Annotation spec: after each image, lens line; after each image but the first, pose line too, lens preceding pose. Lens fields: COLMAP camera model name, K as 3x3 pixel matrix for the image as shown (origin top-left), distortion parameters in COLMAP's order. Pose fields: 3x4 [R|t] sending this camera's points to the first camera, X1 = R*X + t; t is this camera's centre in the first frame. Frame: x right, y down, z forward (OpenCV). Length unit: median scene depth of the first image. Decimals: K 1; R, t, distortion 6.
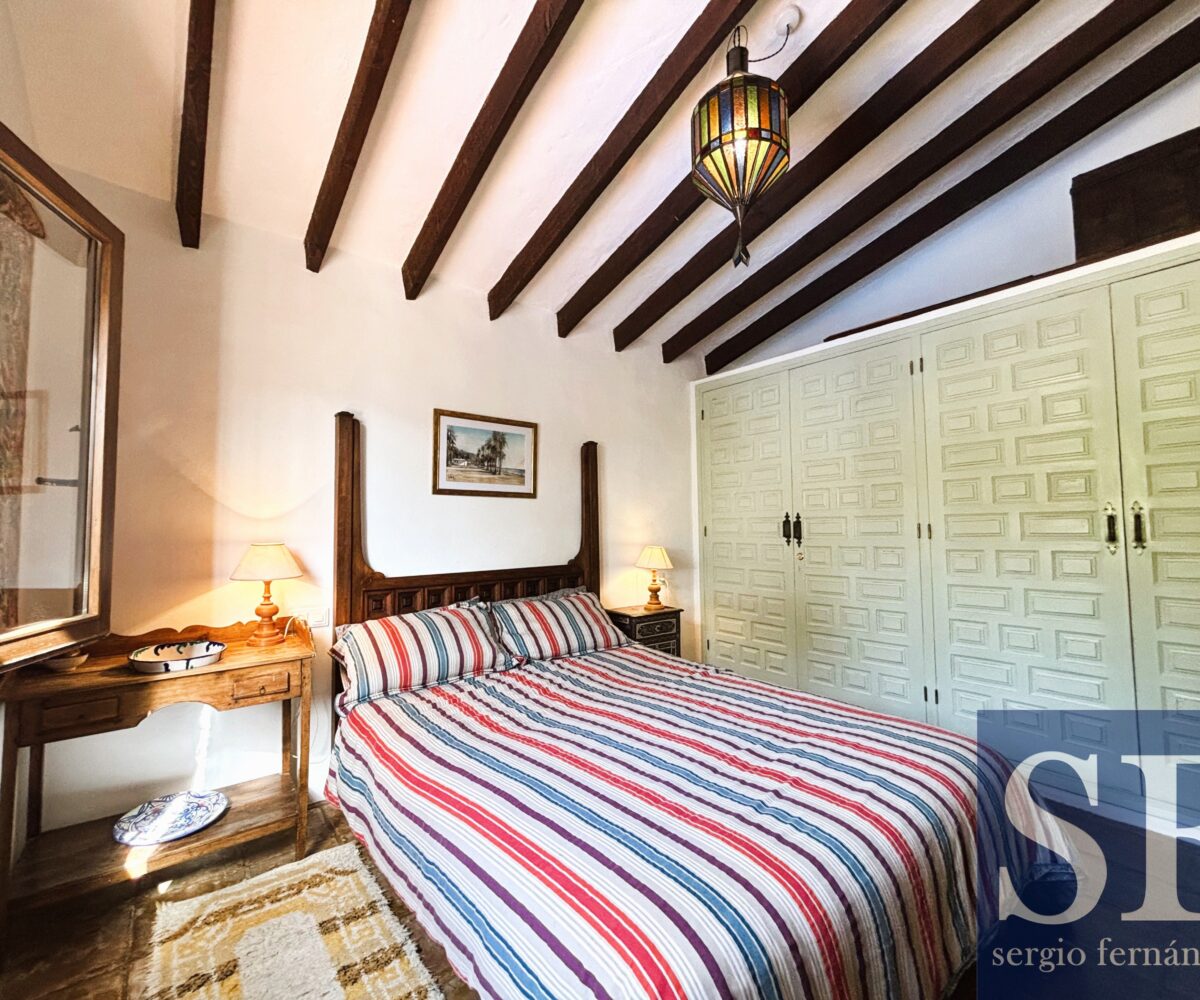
lens RADIAL K [[531.0, 0, 600.7], [0, 531.0, 501.9], [0, 0, 1]] dist [-0.007169, 0.000963]
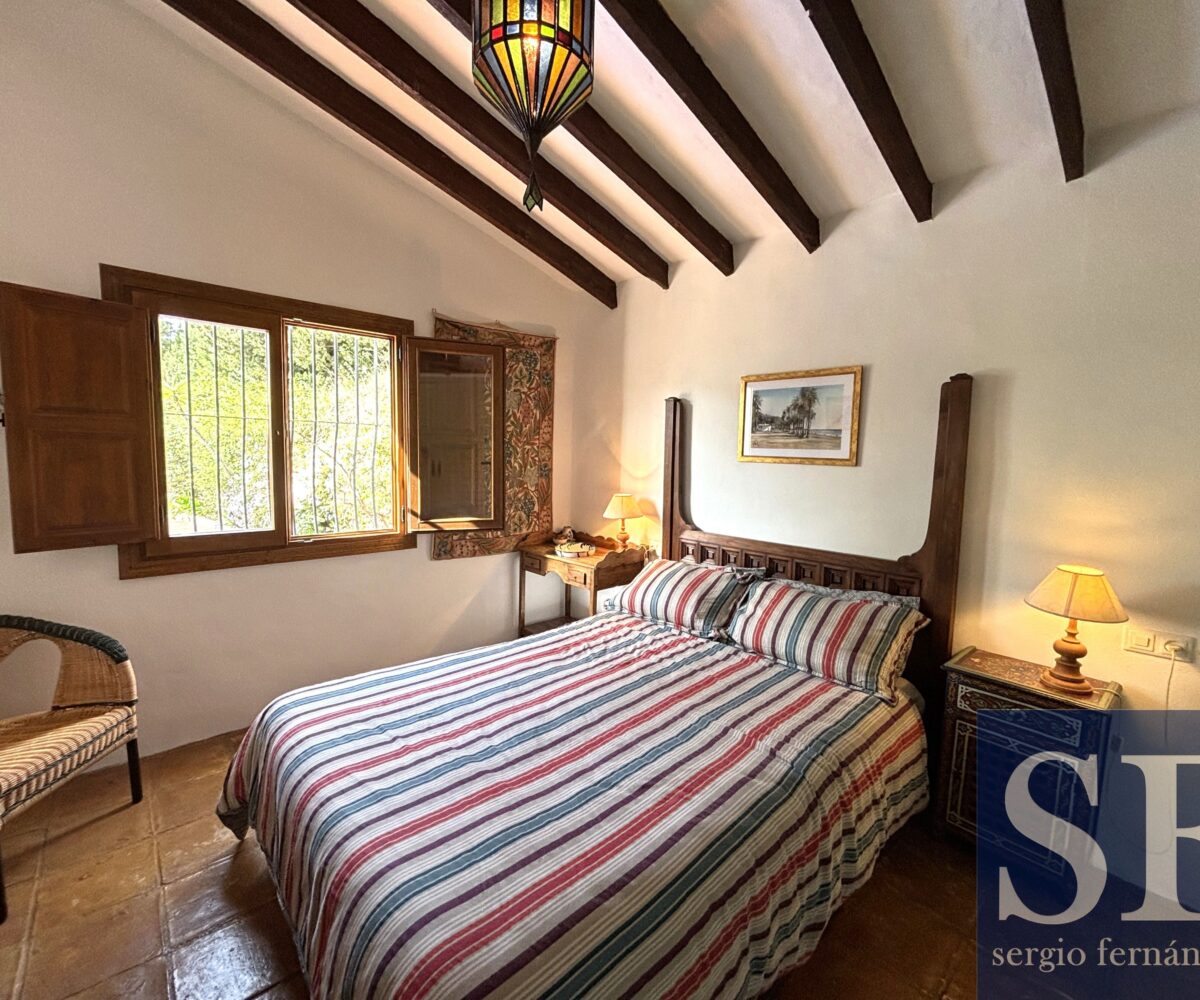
lens RADIAL K [[531.0, 0, 600.4], [0, 531.0, 500.7], [0, 0, 1]] dist [-0.007169, 0.000963]
pose [[0.052539, 0.106194, -0.992956, 0.661238], [0.028807, 0.993755, 0.107804, -0.052814], [0.998203, -0.034268, 0.049152, 0.622154]]
